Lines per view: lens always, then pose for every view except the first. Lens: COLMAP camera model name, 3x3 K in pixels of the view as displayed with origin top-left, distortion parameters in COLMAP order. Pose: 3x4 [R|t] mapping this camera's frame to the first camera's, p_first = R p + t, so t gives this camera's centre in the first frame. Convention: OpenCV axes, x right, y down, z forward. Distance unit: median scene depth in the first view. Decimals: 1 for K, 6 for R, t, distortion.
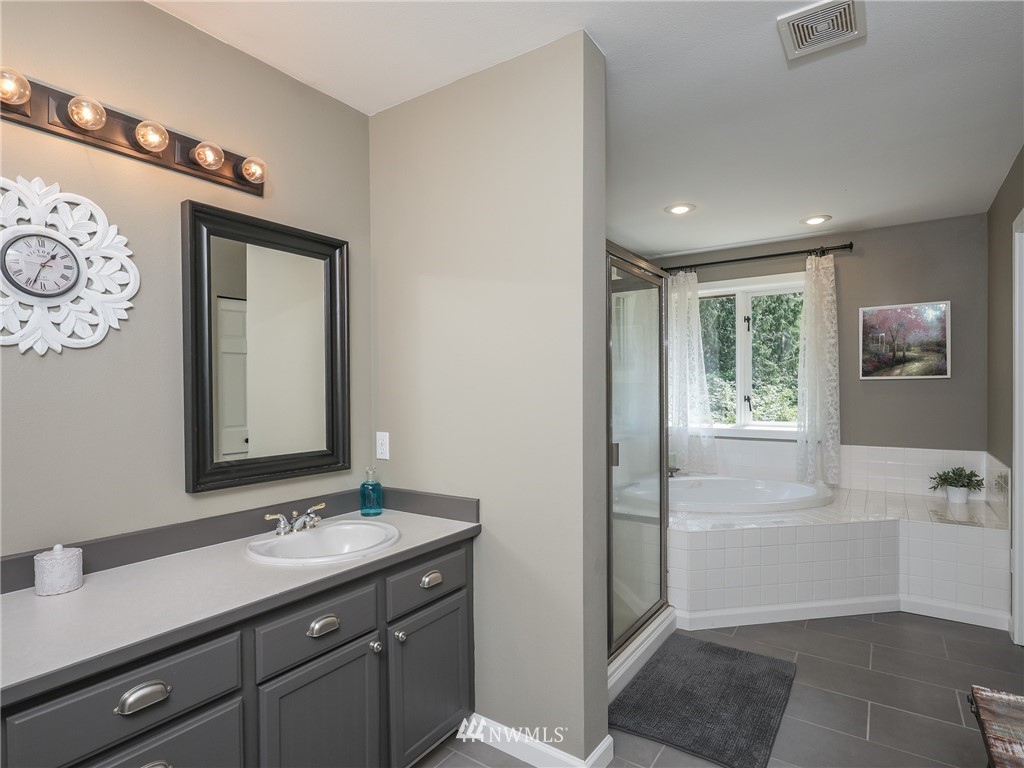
lens RADIAL K [[517.6, 0, 511.3], [0, 517.6, 385.4], [0, 0, 1]] dist [-0.006282, 0.002033]
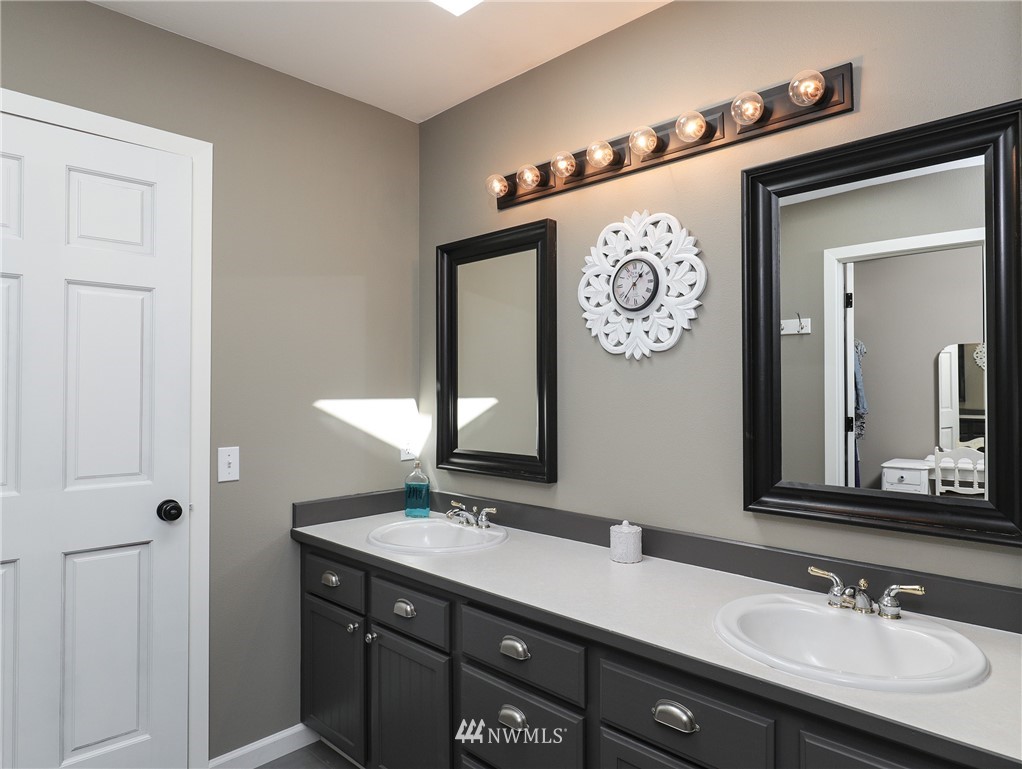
lens RADIAL K [[662.9, 0, 509.7], [0, 662.9, 386.9], [0, 0, 1]] dist [0.003725, -0.000266]
pose [[-0.176767, -0.004553, -0.984242, 0.608600], [0.002193, 0.999985, -0.005019, 0.010043], [0.984250, -0.003045, -0.176754, 0.923275]]
